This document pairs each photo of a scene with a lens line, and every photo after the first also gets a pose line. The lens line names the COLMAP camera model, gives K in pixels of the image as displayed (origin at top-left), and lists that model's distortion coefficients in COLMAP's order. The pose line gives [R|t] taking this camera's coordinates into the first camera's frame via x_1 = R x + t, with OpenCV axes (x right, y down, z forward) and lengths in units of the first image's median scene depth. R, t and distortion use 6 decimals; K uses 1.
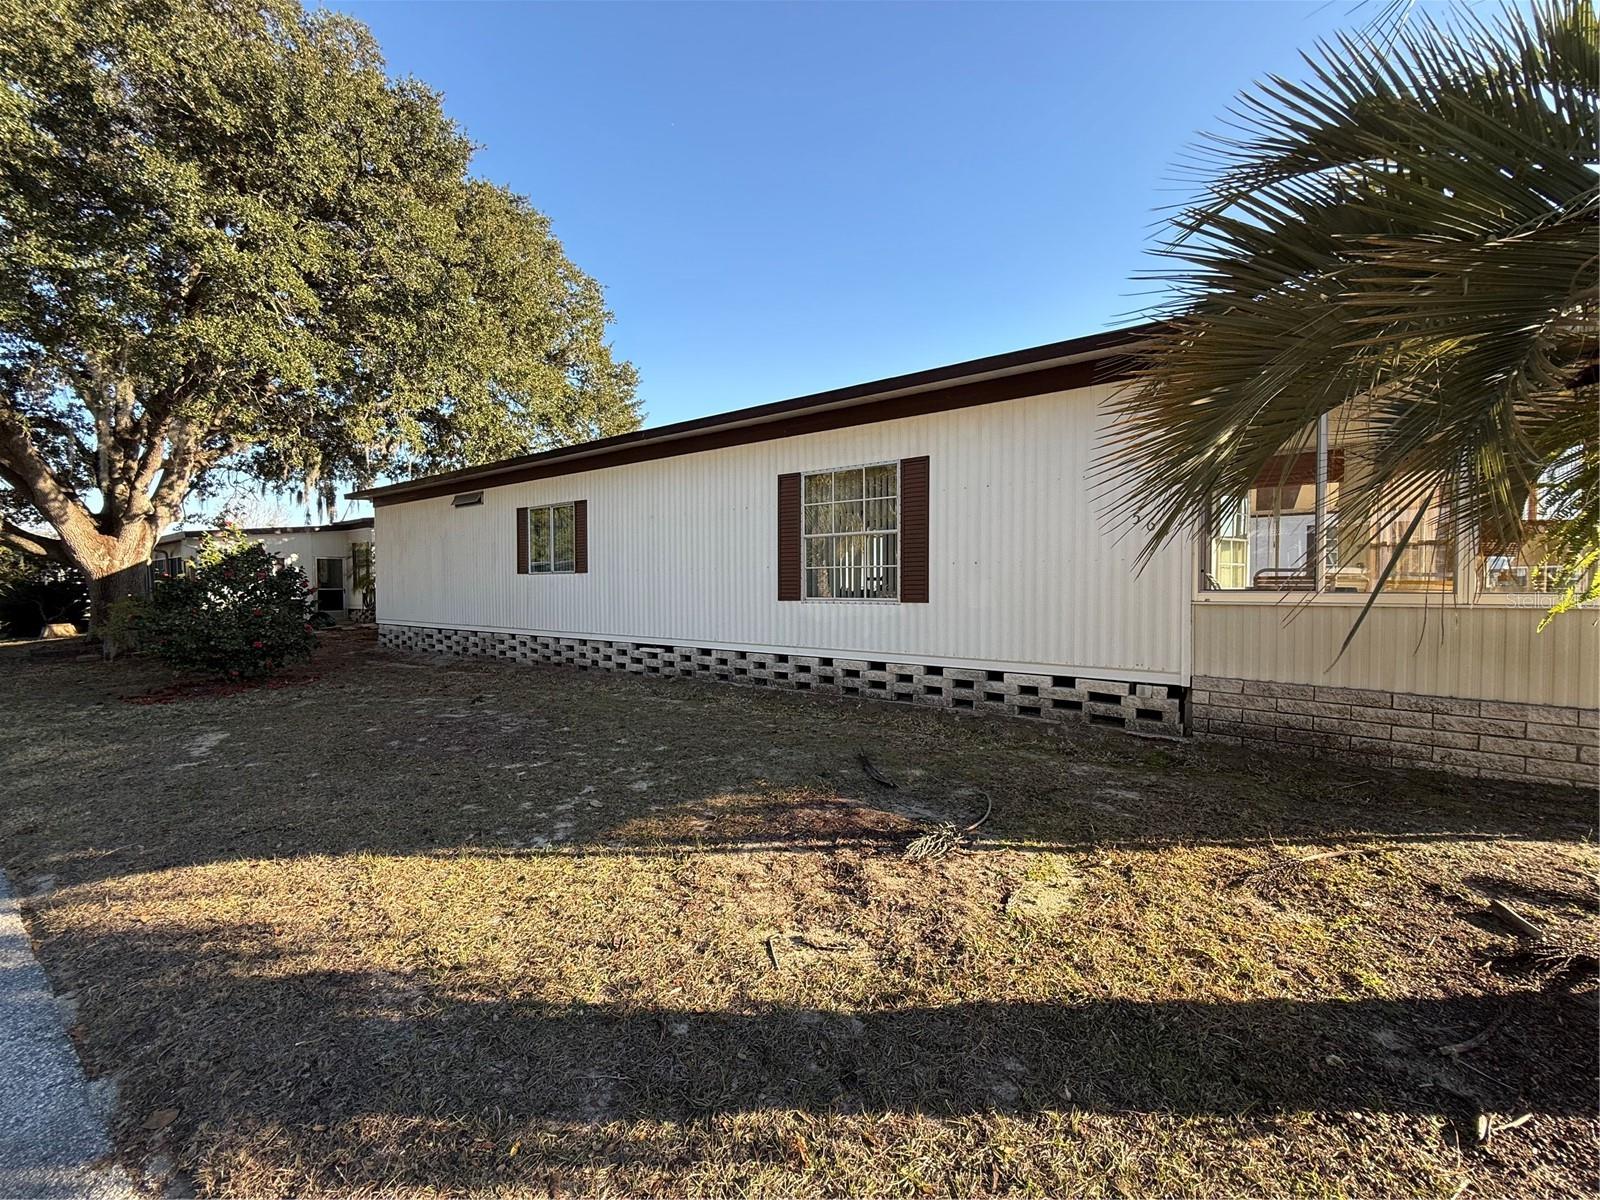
lens RADIAL K [[636.5, 0, 799.6], [0, 636.5, 597.2], [0, 0, 1]] dist [0.009106, -0.000535]
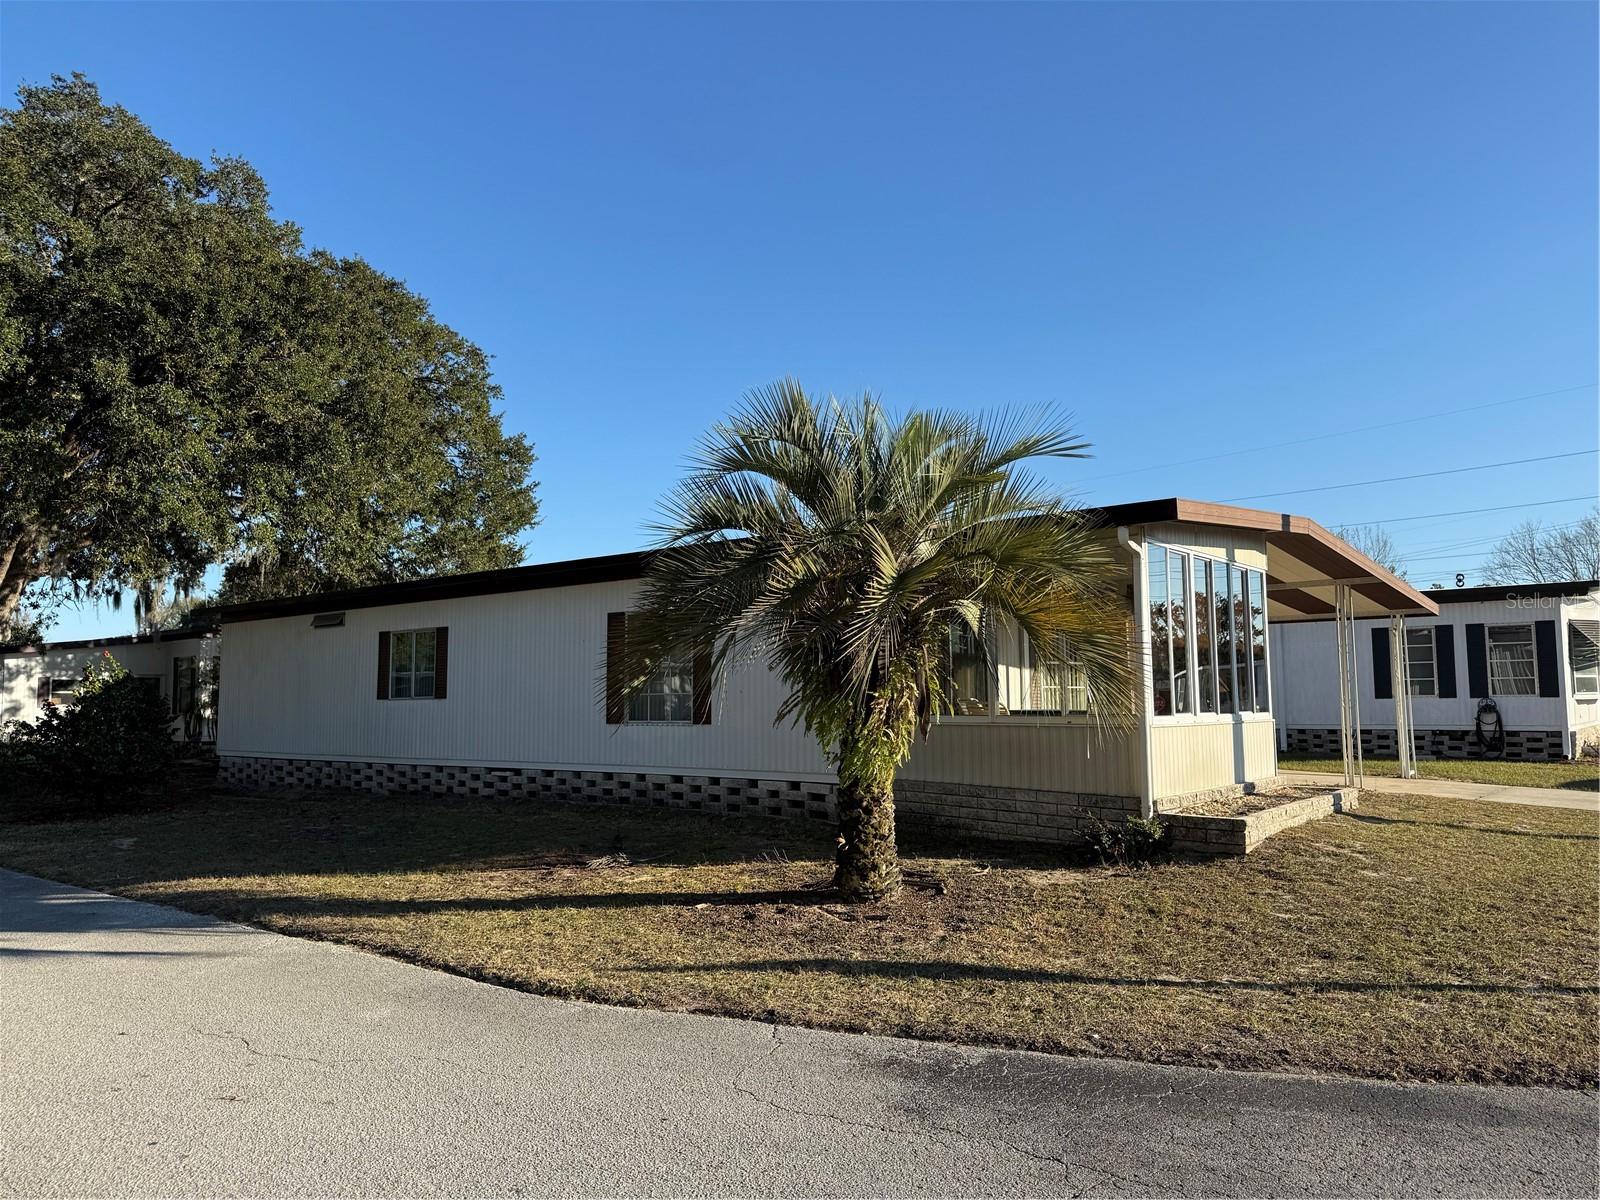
lens RADIAL K [[1119.2, 0, 792.8], [0, 1119.2, 598.3], [0, 0, 1]] dist [0.166715, -0.315860]
pose [[0.997780, -0.009487, -0.065916, 0.336211], [0.001983, 0.993594, -0.112993, 0.007985], [0.066566, 0.112611, 0.991407, -0.766204]]
